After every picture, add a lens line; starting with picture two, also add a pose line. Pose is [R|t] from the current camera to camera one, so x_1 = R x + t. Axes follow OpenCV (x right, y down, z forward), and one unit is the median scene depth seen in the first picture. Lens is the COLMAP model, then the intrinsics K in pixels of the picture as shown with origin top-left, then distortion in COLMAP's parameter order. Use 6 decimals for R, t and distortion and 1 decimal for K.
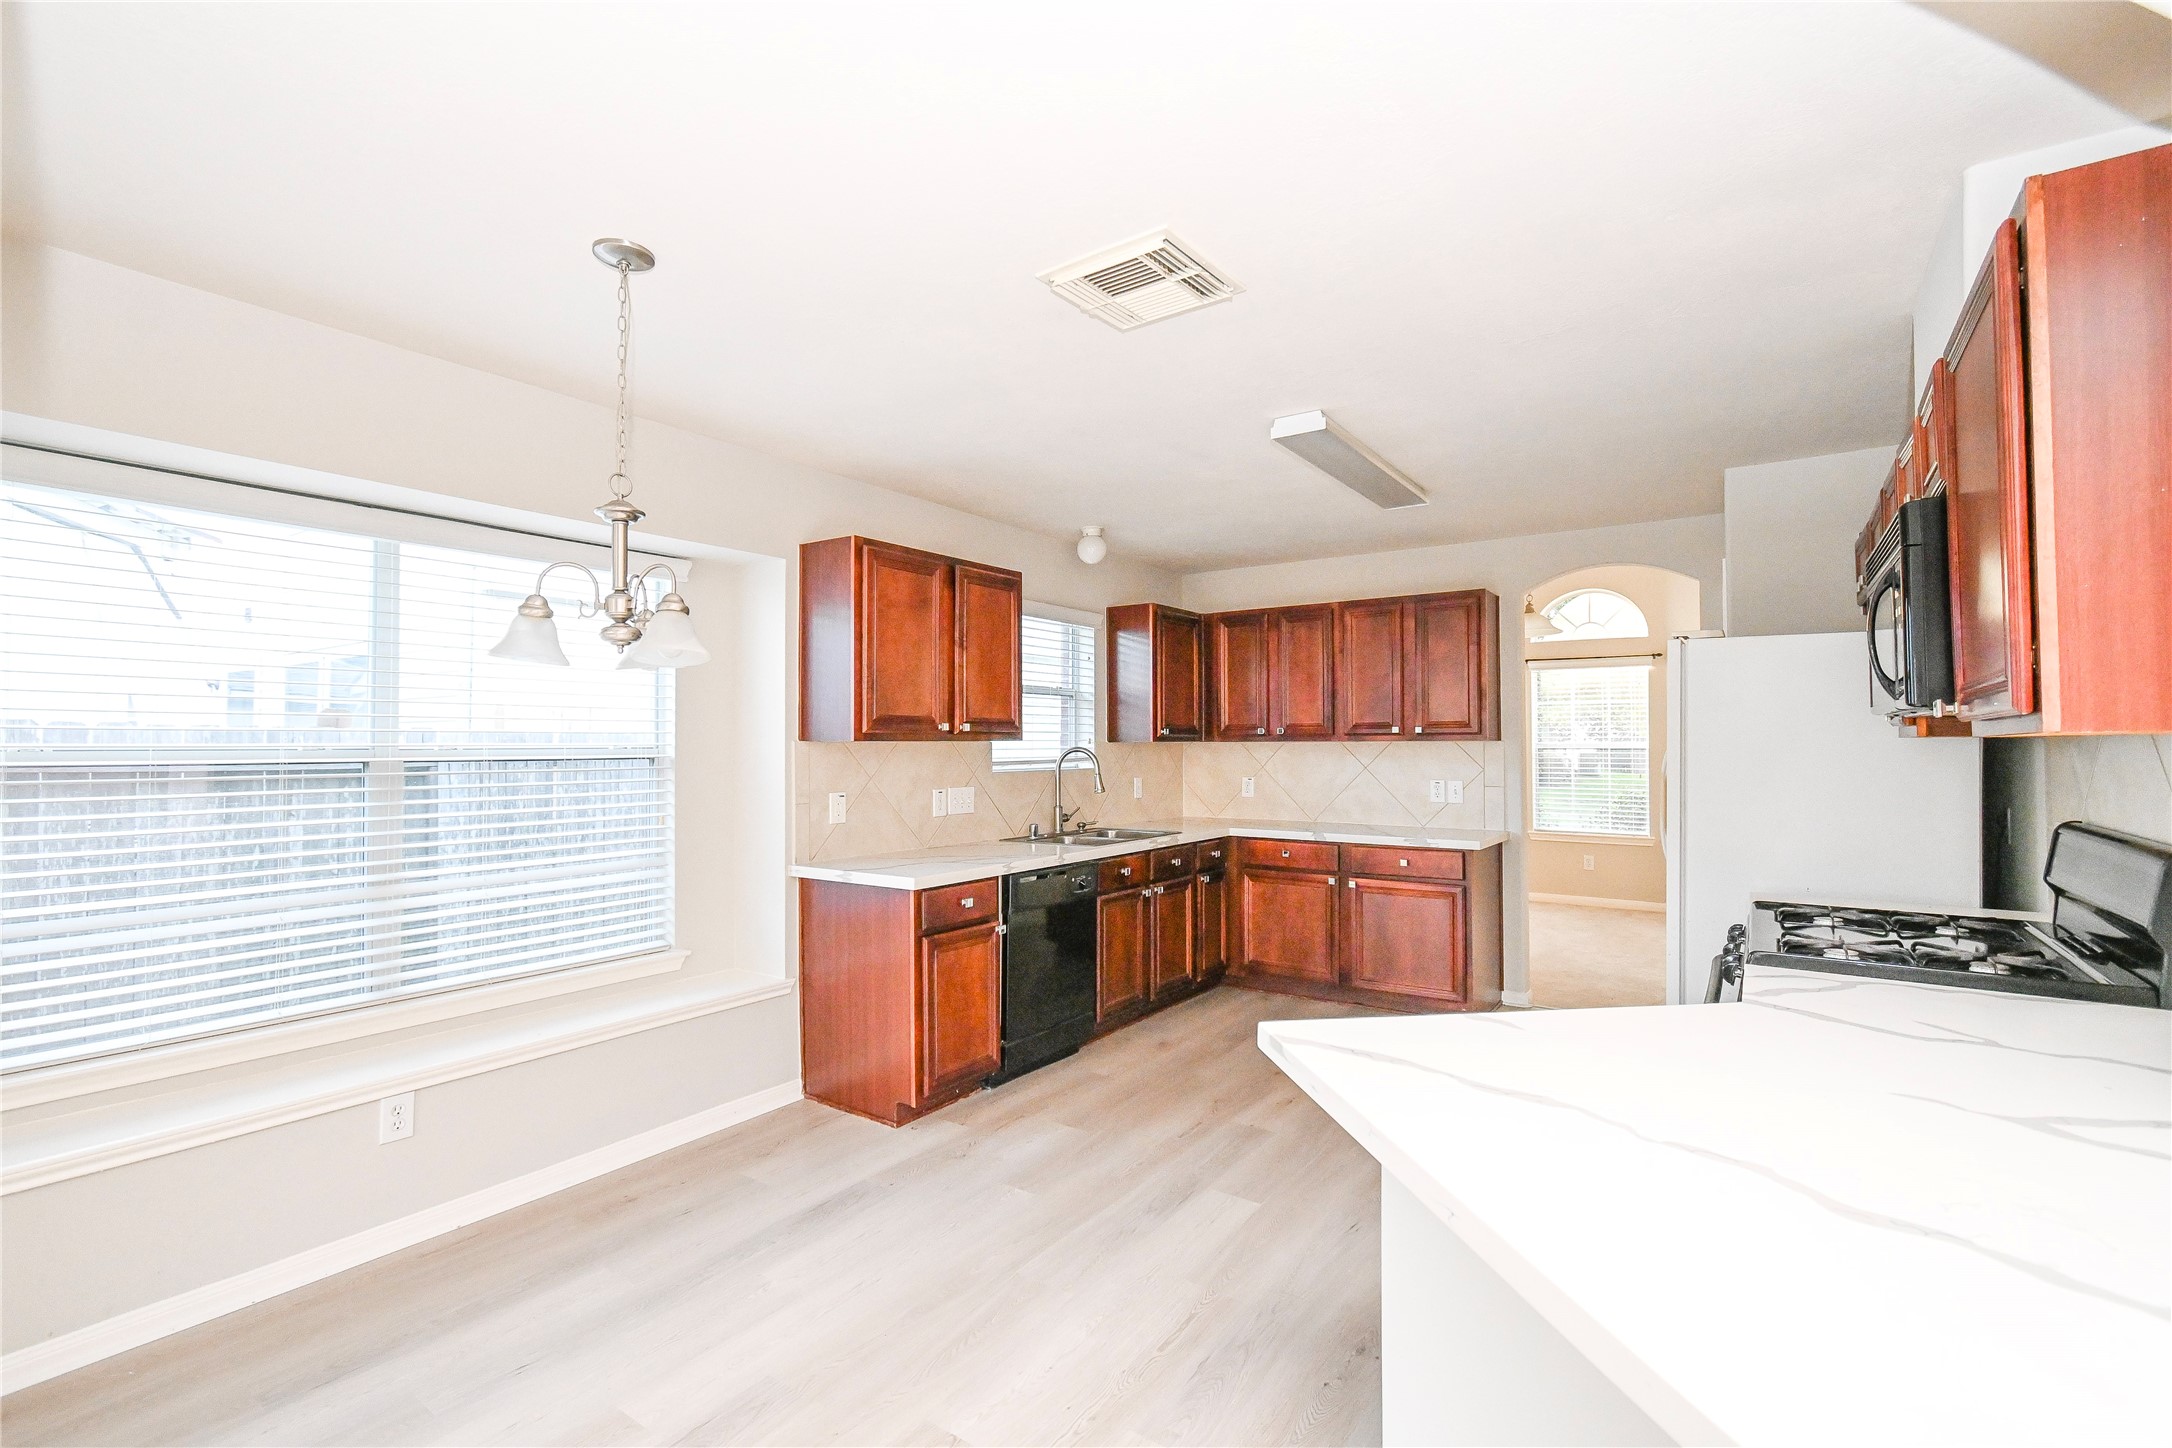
lens RADIAL K [[960.2, 0, 1081.1], [0, 960.2, 725.8], [0, 0, 1]] dist [0.003895, -0.003408]
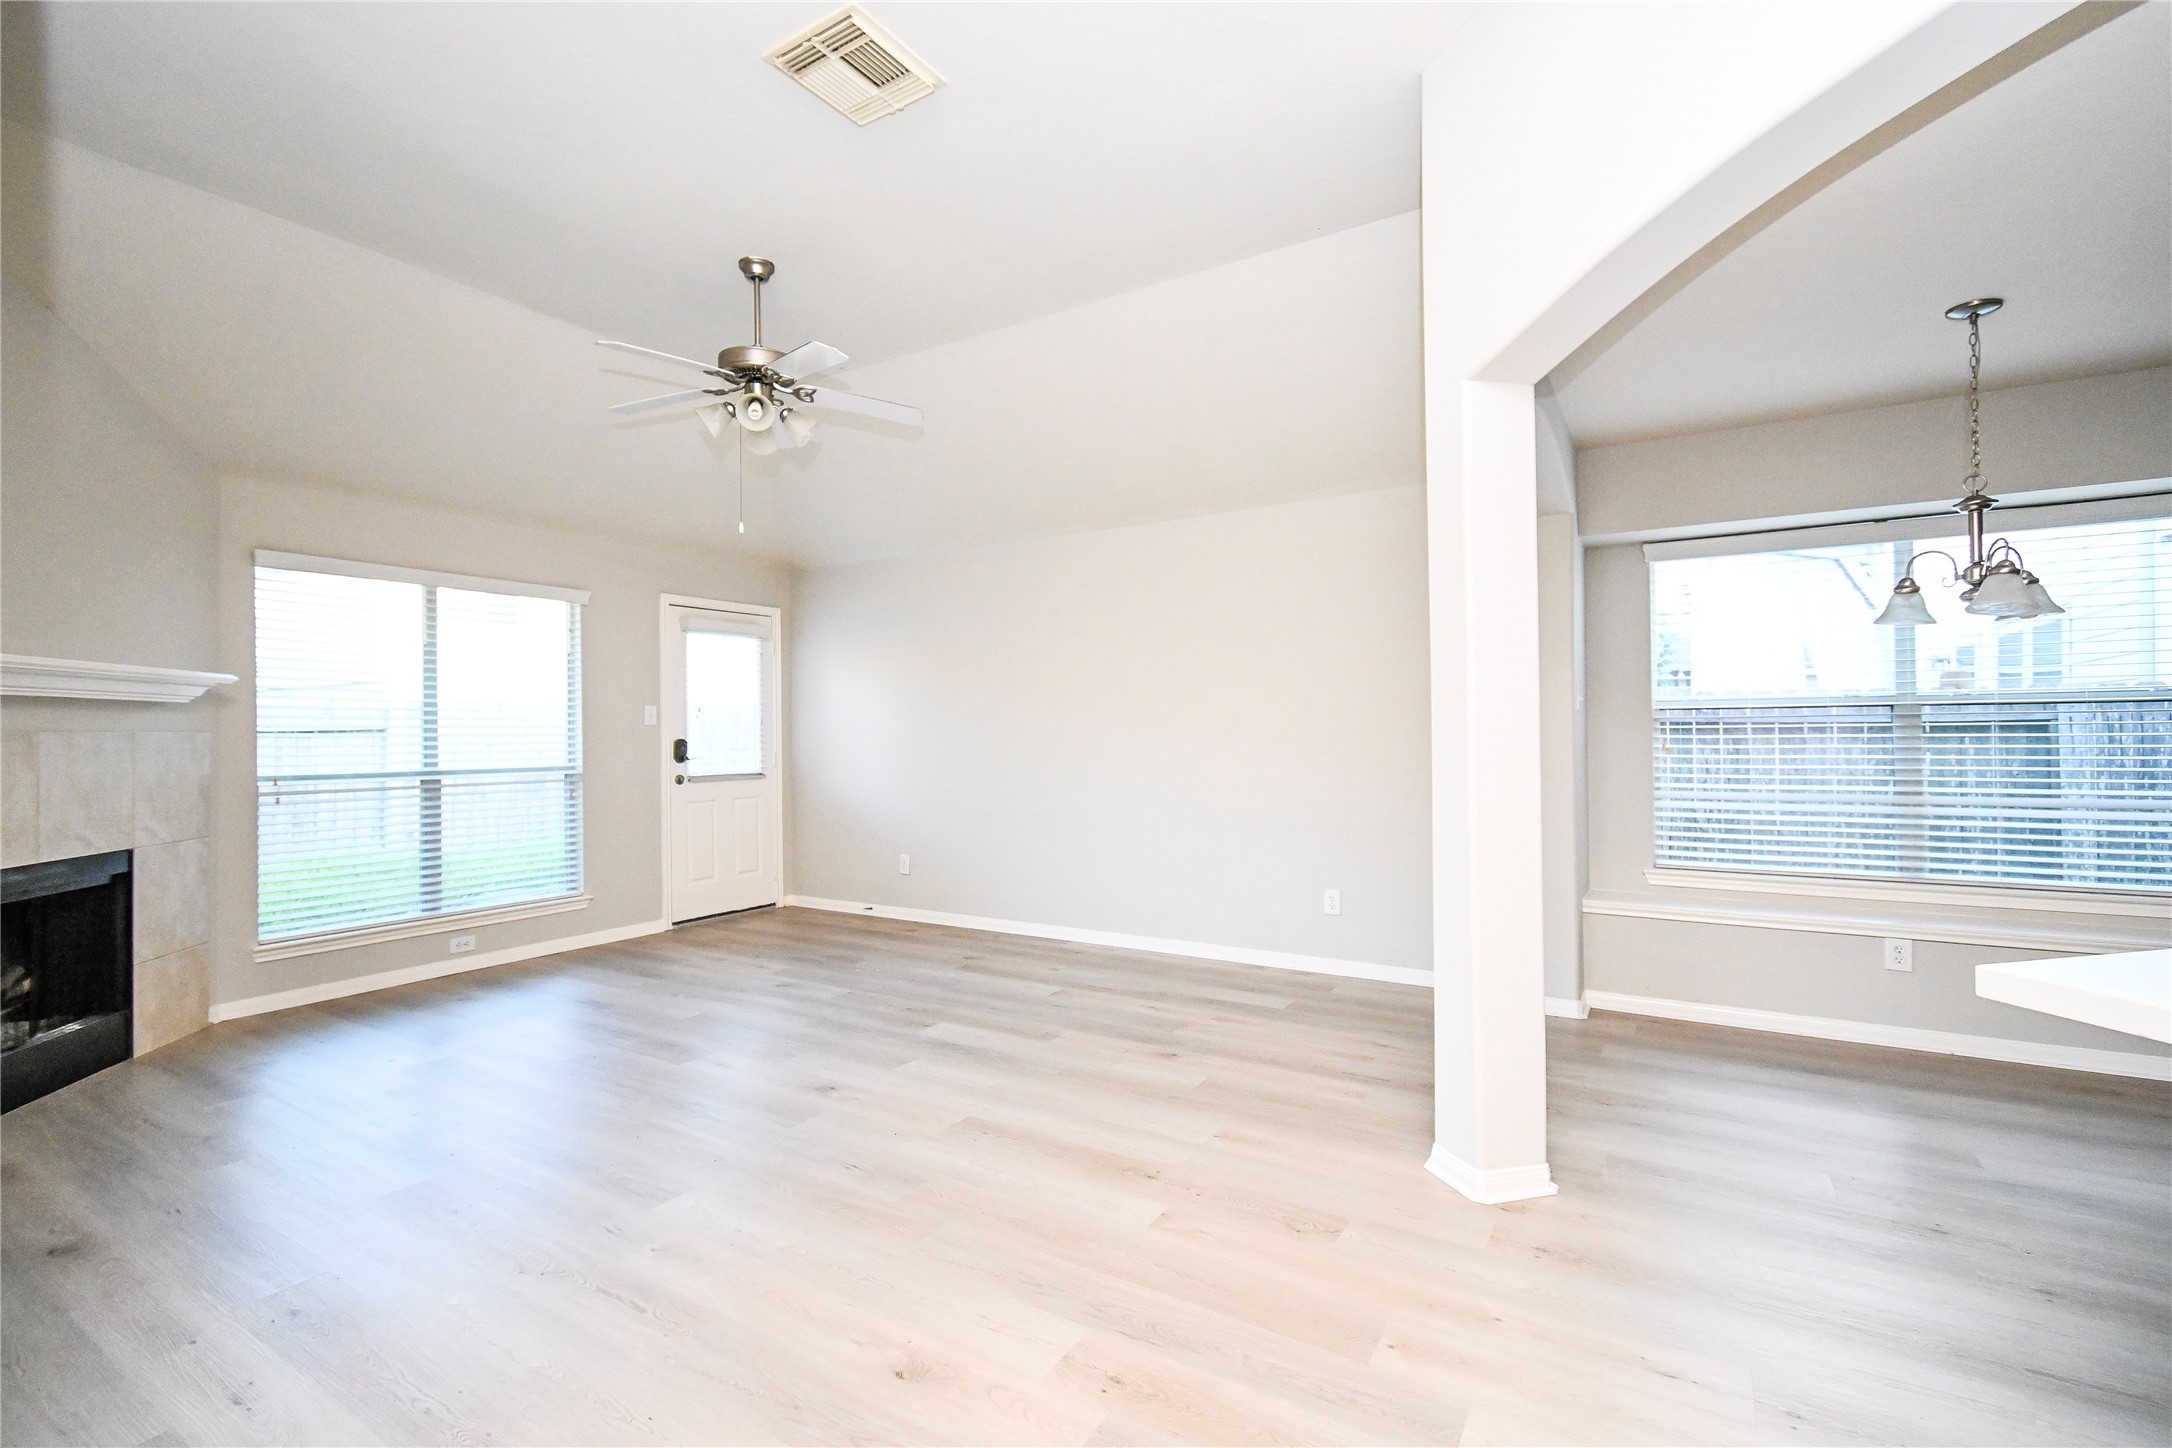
lens RADIAL K [[960.2, 0, 1093.0], [0, 960.2, 720.8], [0, 0, 1]] dist [0.003895, -0.003408]
pose [[0.063729, -0.012278, -0.997892, 0.348836], [0.025164, 0.999626, -0.010692, 0.028393], [0.997650, -0.024430, 0.064014, -0.146041]]
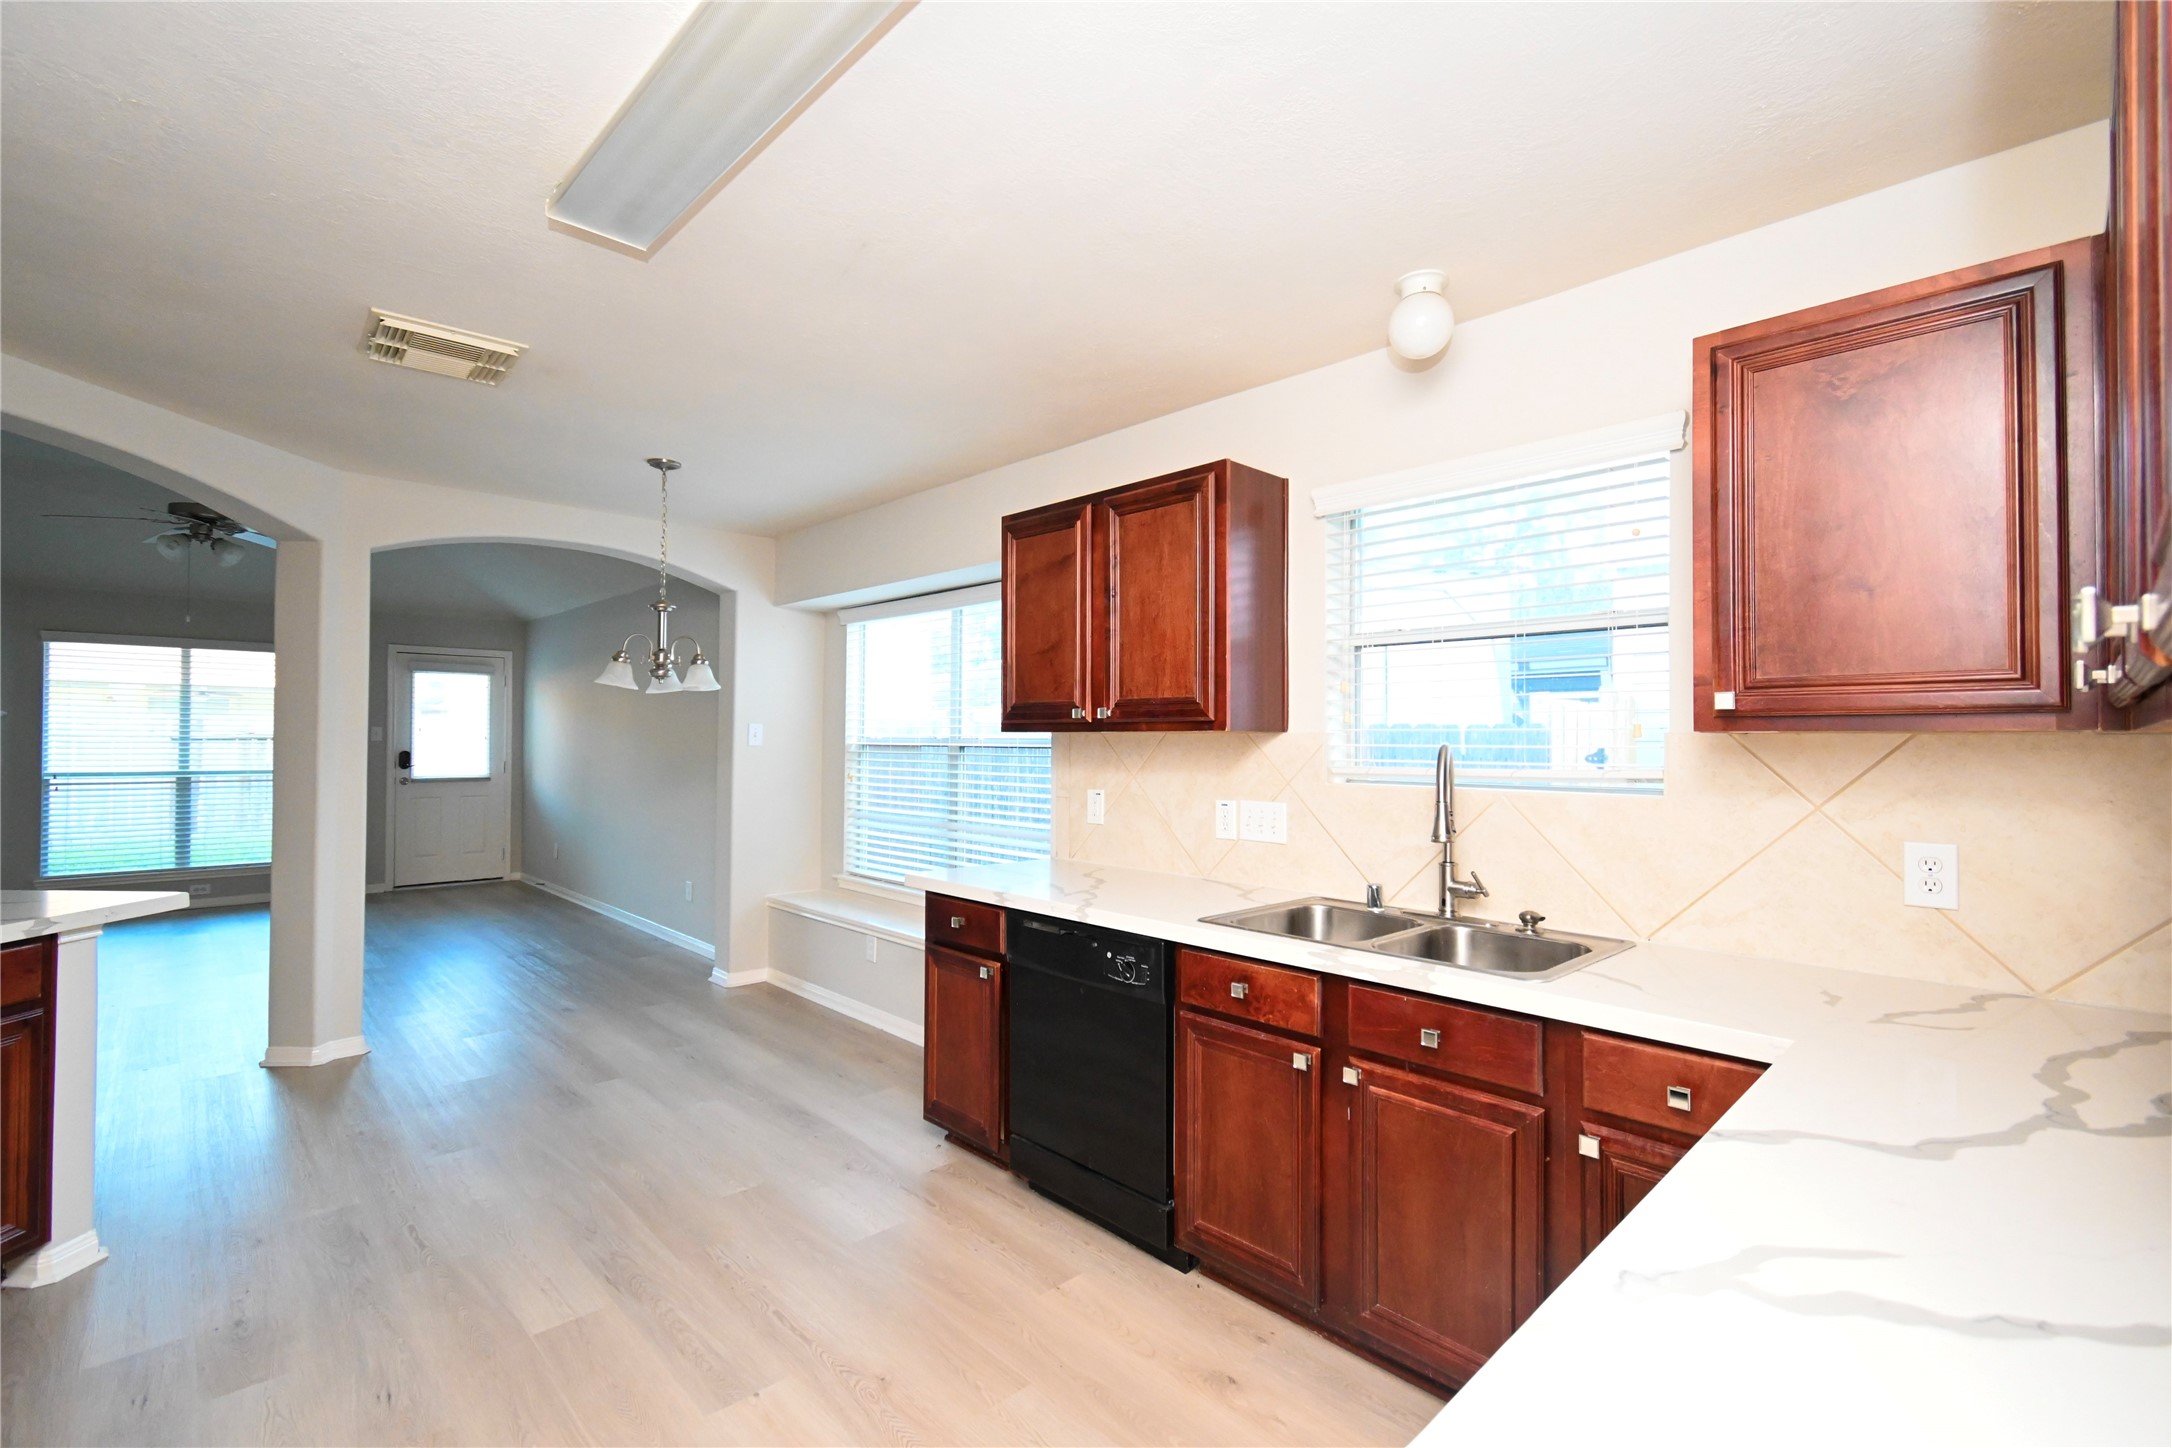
lens RADIAL K [[960.2, 0, 1089.4], [0, 960.2, 726.5], [0, 0, 1]] dist [0.003895, -0.003408]
pose [[-0.181369, -0.014329, -0.983311, 0.529098], [0.010546, 0.999808, -0.016515, 0.021372], [0.983359, -0.013366, -0.181183, 0.968601]]
